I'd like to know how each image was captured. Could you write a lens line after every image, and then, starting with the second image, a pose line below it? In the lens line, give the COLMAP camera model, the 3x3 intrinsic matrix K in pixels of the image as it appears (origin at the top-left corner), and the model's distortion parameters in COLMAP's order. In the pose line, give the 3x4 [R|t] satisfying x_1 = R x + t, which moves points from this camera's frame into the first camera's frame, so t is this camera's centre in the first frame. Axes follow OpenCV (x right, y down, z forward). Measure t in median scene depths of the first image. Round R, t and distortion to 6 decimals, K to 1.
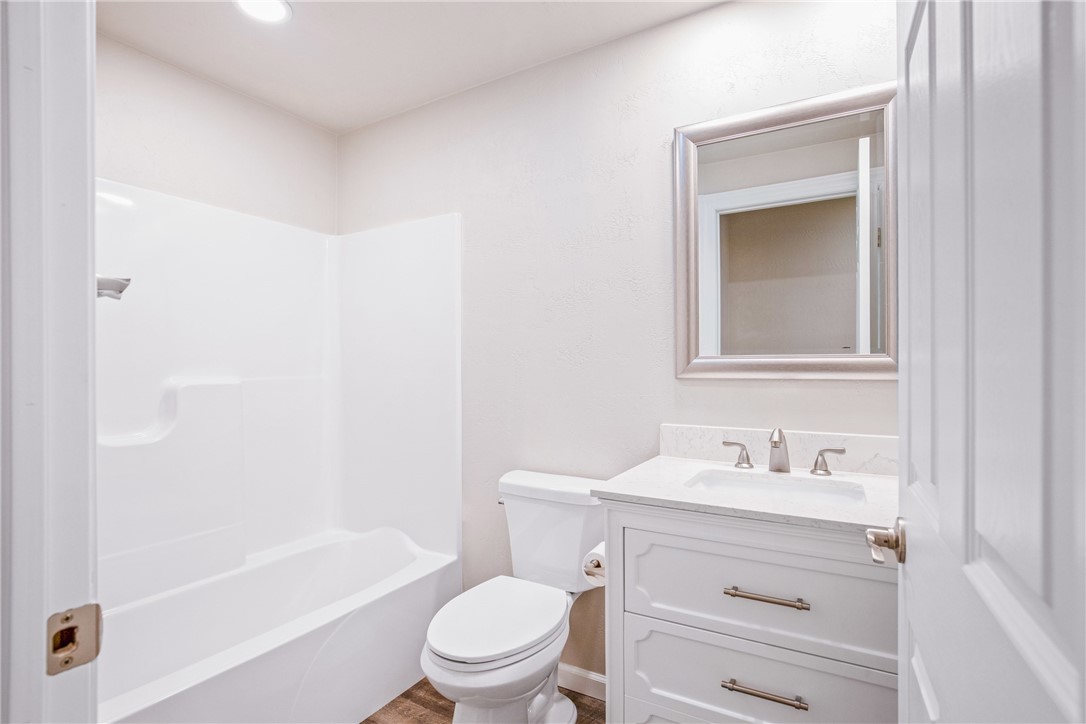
lens RADIAL K [[508.5, 0, 545.6], [0, 508.5, 361.0], [0, 0, 1]] dist [-0.024249, 0.000050]
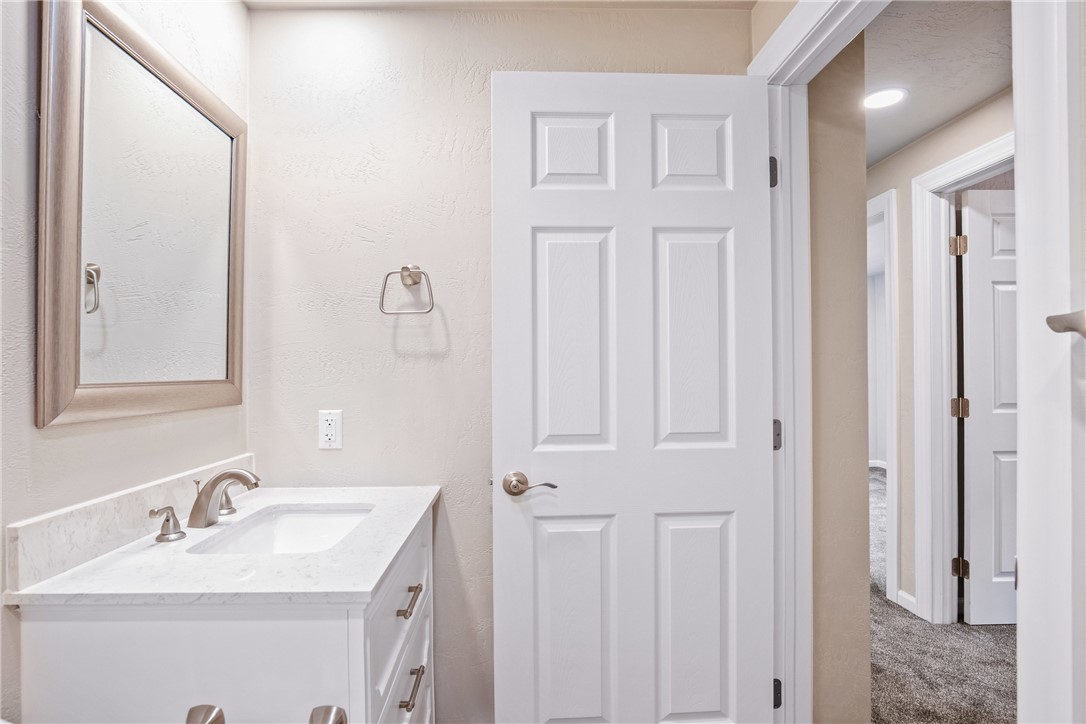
lens RADIAL K [[508.5, 0, 545.6], [0, 508.5, 361.0], [0, 0, 1]] dist [-0.024249, 0.000050]
pose [[-0.513048, 0.012642, 0.858267, -0.452683], [0.007187, 0.999920, -0.010432, -0.025848], [-0.858330, 0.000817, -0.513098, 0.839341]]
